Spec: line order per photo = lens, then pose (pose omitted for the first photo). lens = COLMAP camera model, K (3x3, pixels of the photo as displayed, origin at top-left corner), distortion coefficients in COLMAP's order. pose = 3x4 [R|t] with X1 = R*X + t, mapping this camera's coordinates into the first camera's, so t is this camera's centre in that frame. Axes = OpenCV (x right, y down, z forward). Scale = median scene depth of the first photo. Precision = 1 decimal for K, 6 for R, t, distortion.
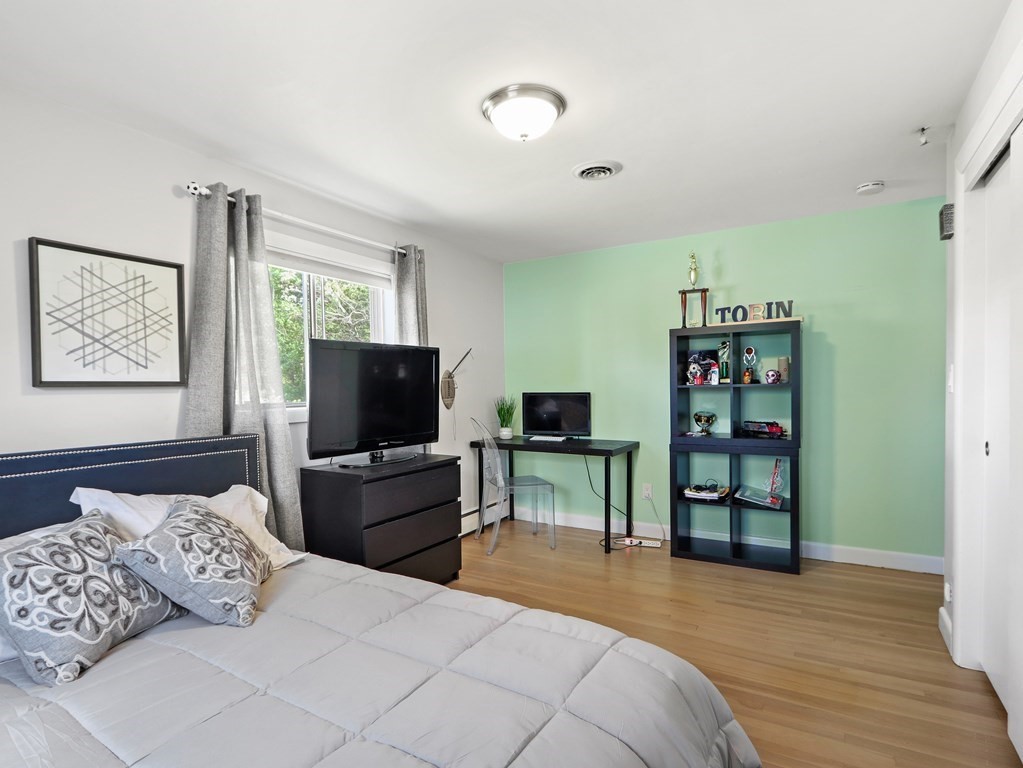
lens RADIAL K [[534.6, 0, 511.5], [0, 534.6, 384.0], [0, 0, 1]] dist [-0.001910, 0.000247]
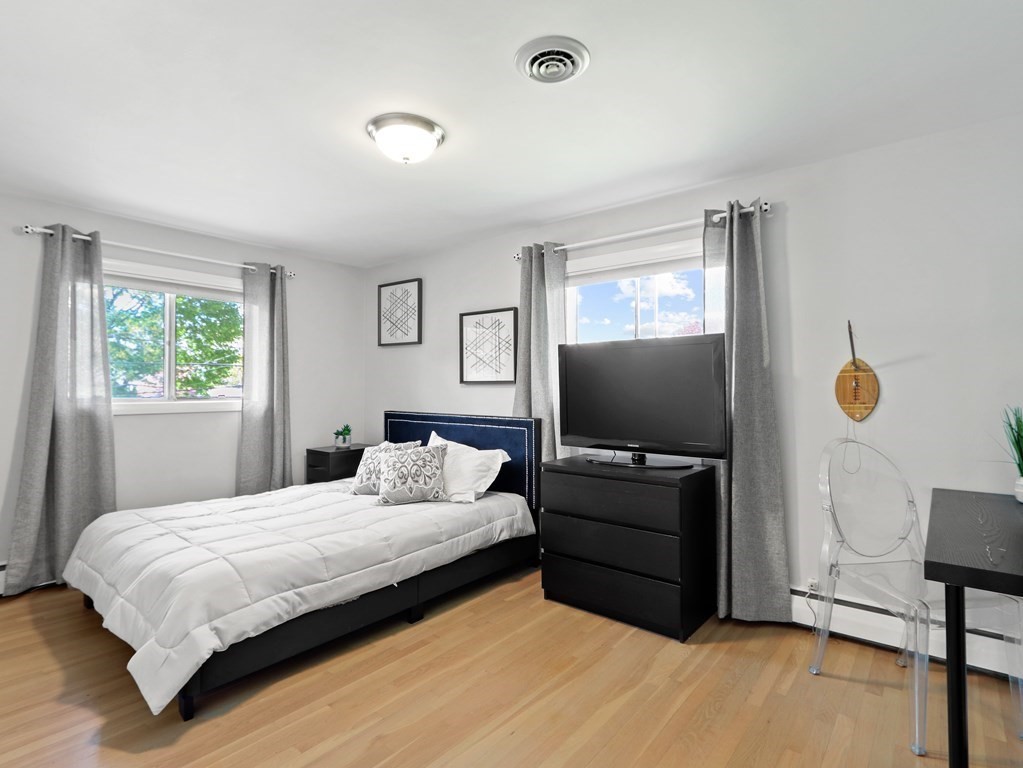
lens RADIAL K [[534.6, 0, 511.5], [0, 534.6, 384.0], [0, 0, 1]] dist [-0.001910, 0.000247]
pose [[-0.148125, -0.016057, -0.988838, 0.963788], [-0.013023, 0.999813, -0.014284, 0.027971], [0.988883, 0.010762, -0.148306, 1.247923]]
